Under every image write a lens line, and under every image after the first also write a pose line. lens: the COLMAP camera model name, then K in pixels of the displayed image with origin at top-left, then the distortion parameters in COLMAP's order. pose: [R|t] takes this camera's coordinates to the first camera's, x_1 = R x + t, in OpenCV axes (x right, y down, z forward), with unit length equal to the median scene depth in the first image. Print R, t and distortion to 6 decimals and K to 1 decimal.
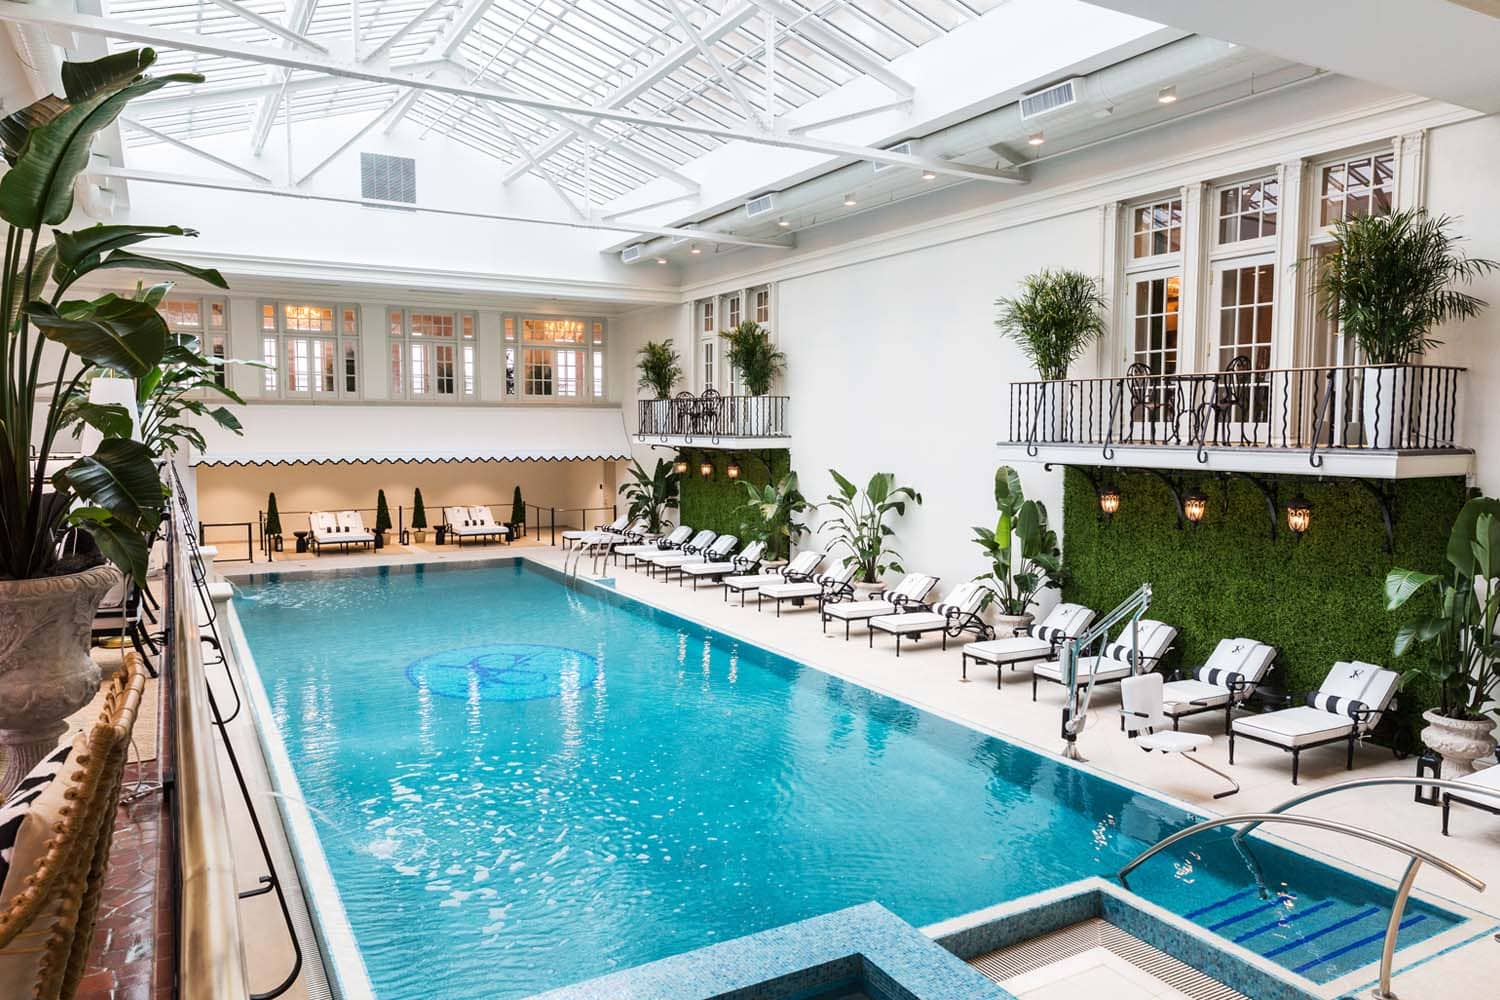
lens RADIAL K [[1015.3, 0, 750.9], [0, 1015.3, 501.5], [0, 0, 1]] dist [0.007002, -0.000469]
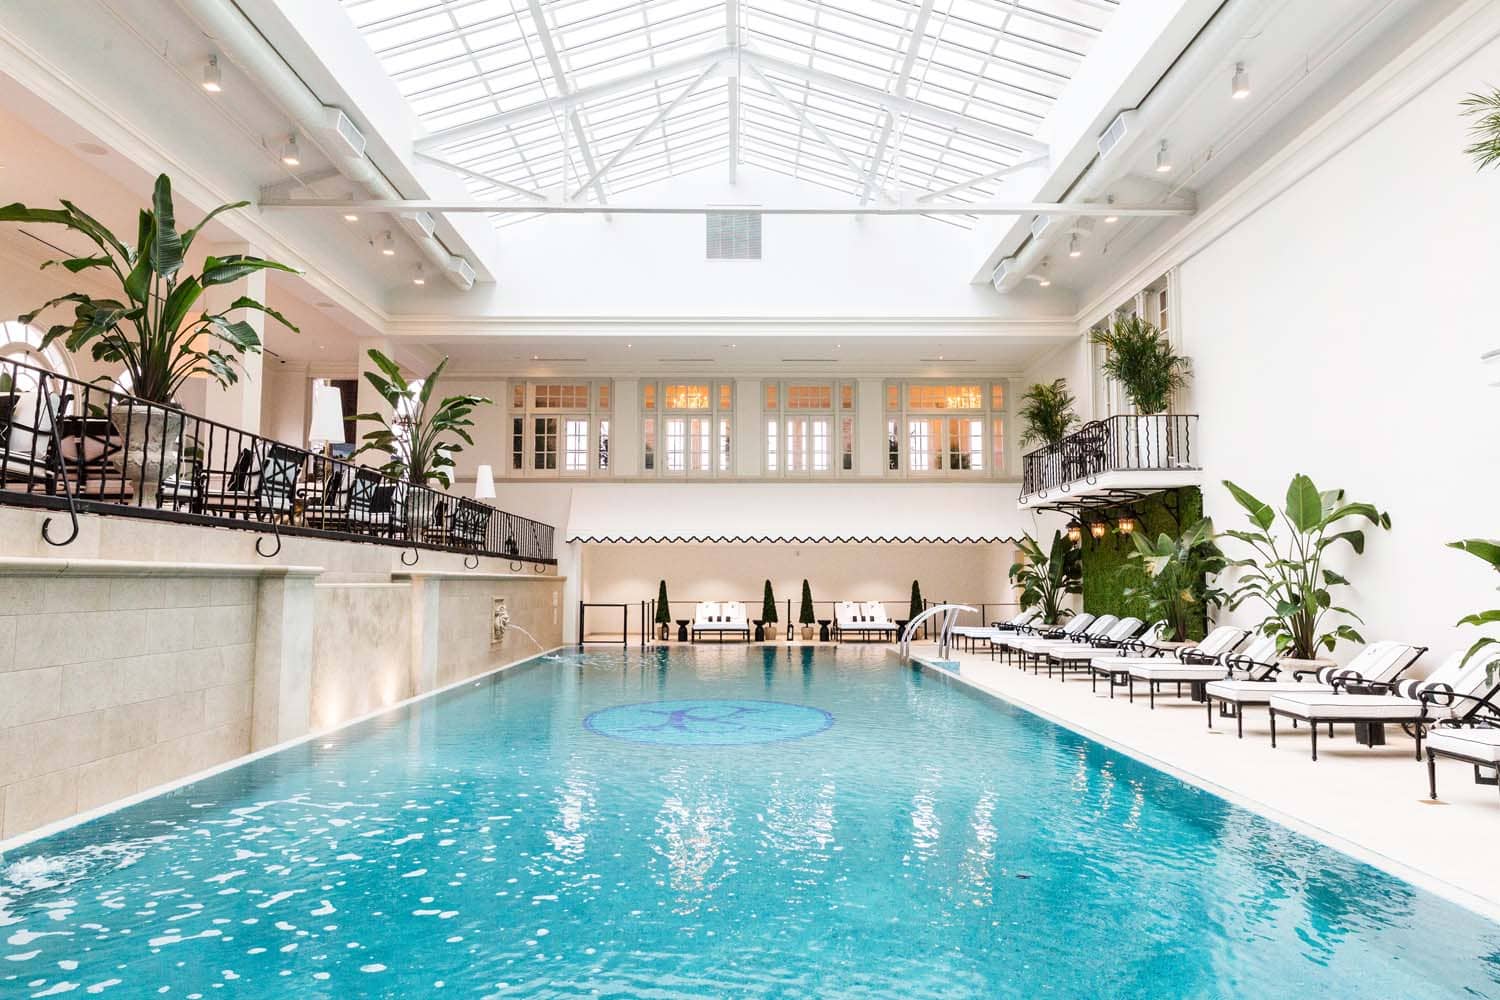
lens RADIAL K [[1015.3, 0, 747.1], [0, 1015.3, 499.3], [0, 0, 1]] dist [0.007002, -0.000469]
pose [[0.872955, -0.042250, -0.485968, 0.102746], [-0.034026, 0.988542, -0.147064, 0.070087], [0.486613, 0.144916, 0.861514, 0.227746]]
